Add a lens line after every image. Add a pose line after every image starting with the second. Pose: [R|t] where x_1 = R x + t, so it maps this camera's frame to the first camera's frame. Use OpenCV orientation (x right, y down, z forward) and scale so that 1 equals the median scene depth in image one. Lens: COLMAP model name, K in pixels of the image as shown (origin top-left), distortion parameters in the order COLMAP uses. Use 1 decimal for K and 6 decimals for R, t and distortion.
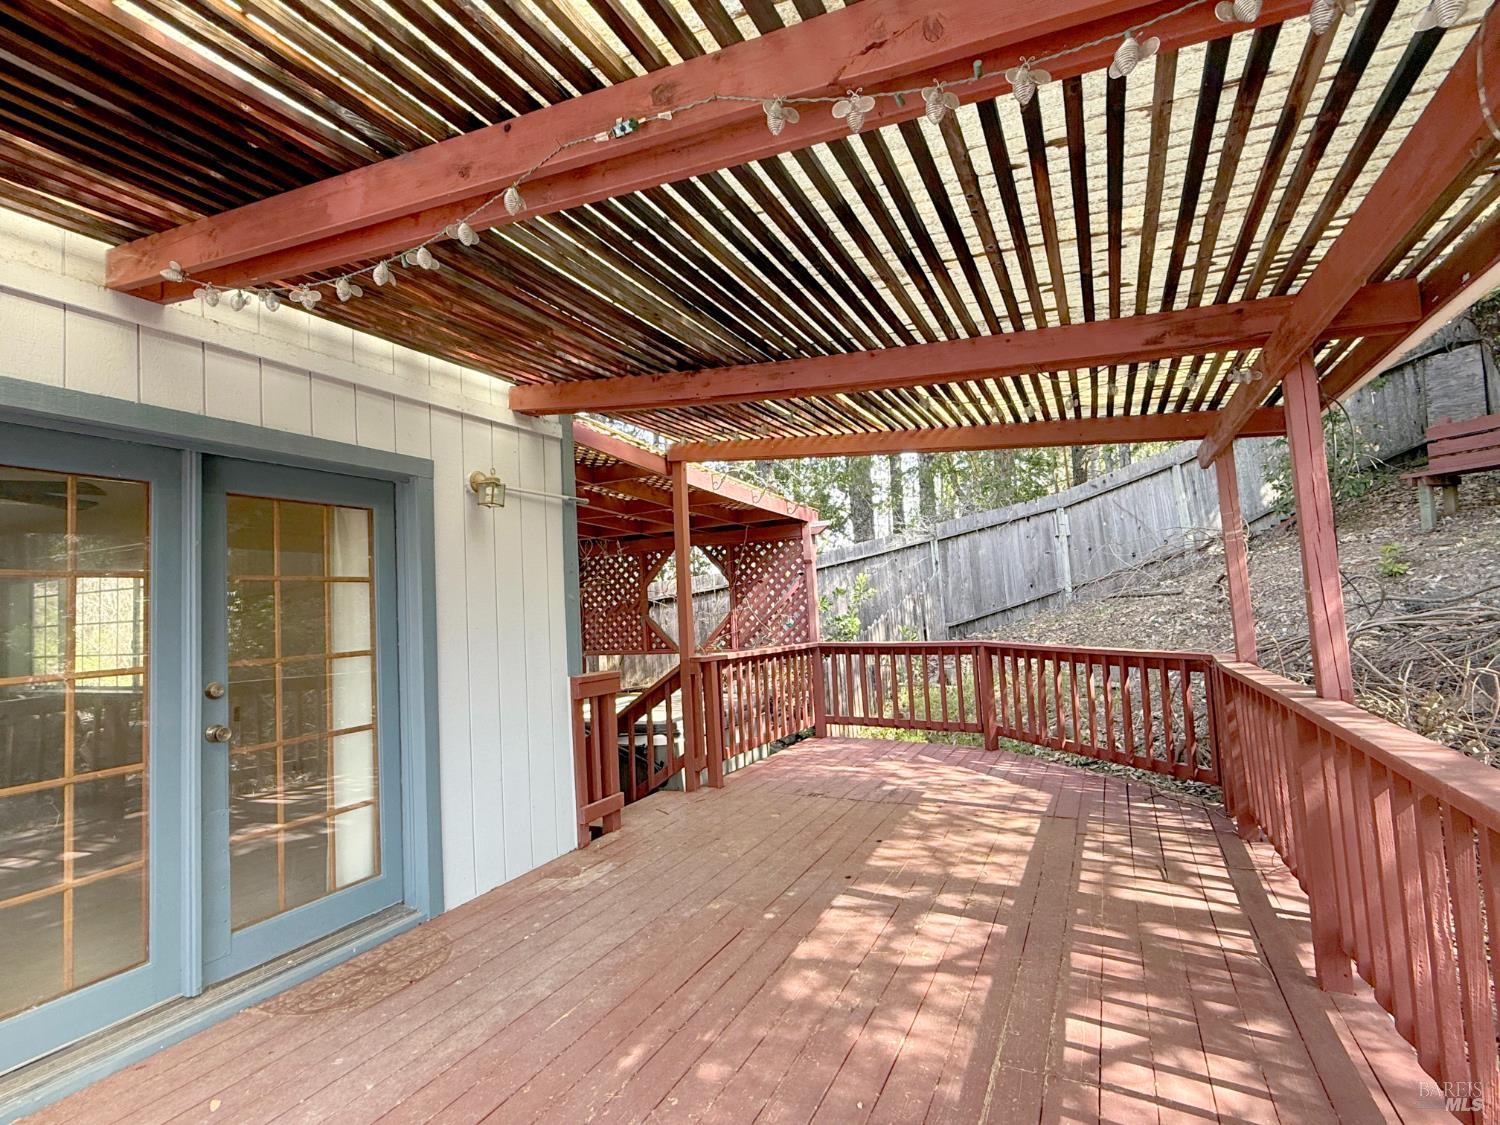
lens RADIAL K [[744.9, 0, 750.0], [0, 744.9, 562.5], [0, 0, 1]] dist [-0.001962, -0.000297]
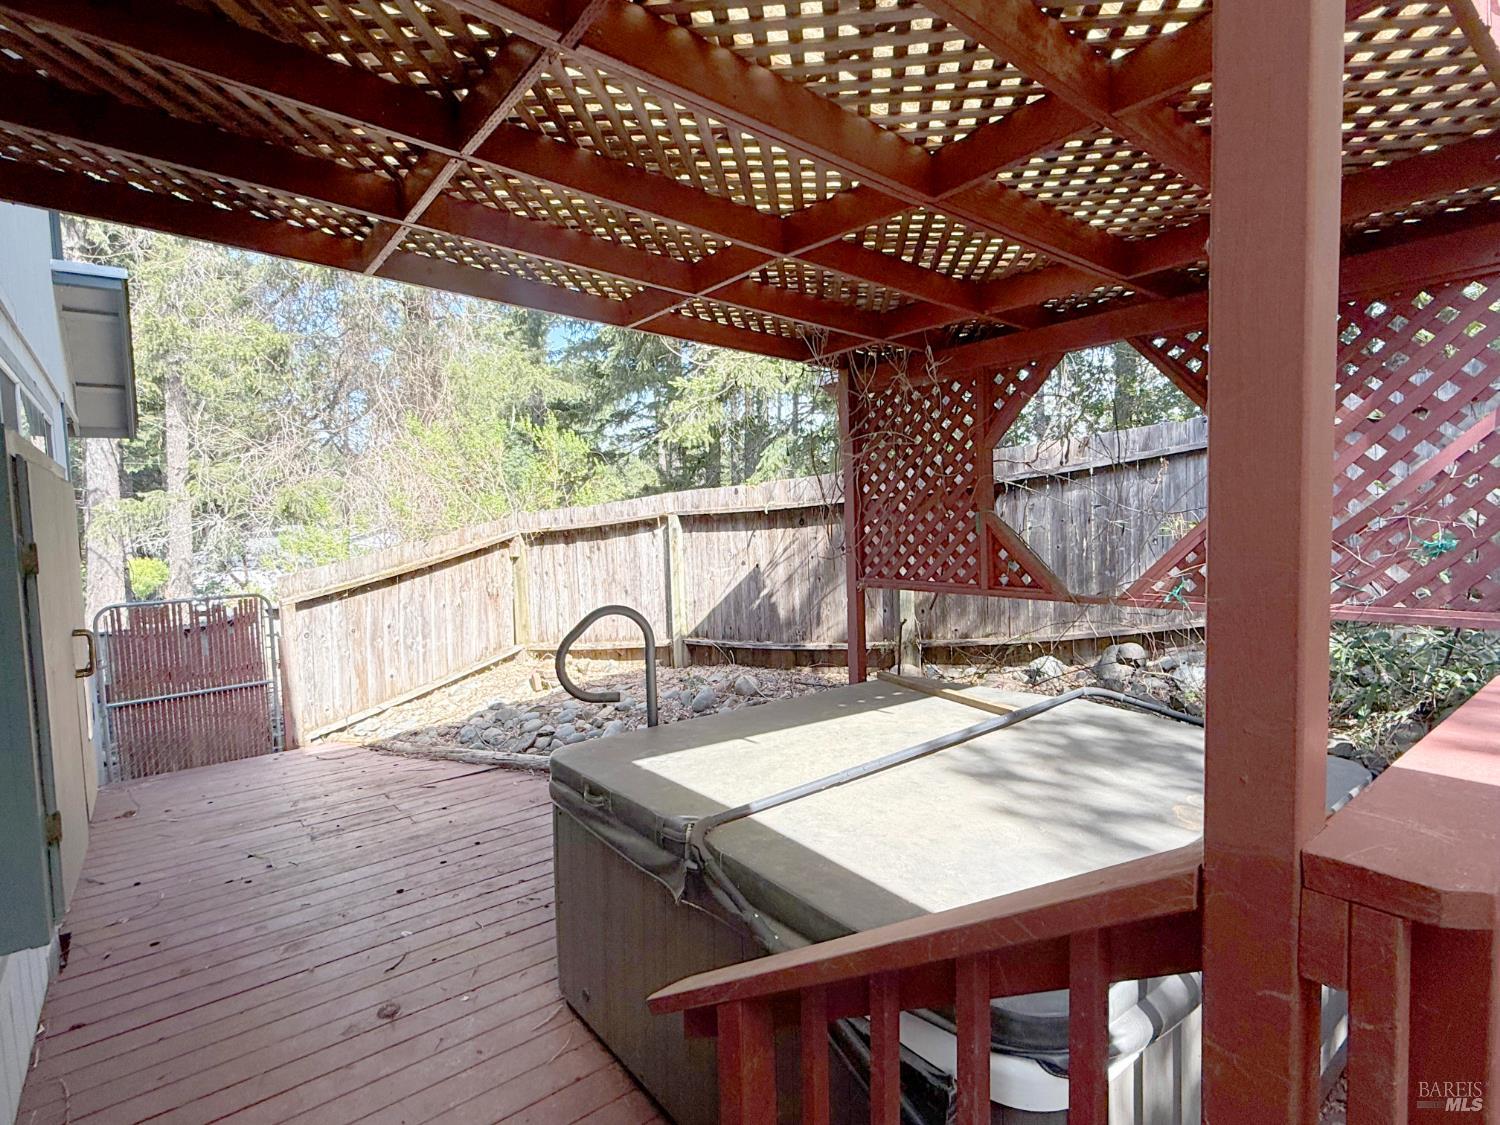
lens RADIAL K [[744.9, 0, 750.0], [0, 744.9, 562.5], [0, 0, 1]] dist [-0.001962, -0.000297]
pose [[0.898676, 0.049638, -0.435795, -0.069432], [0.012967, 0.990135, 0.139519, 0.036390], [0.438421, -0.131033, 0.889166, 0.520697]]
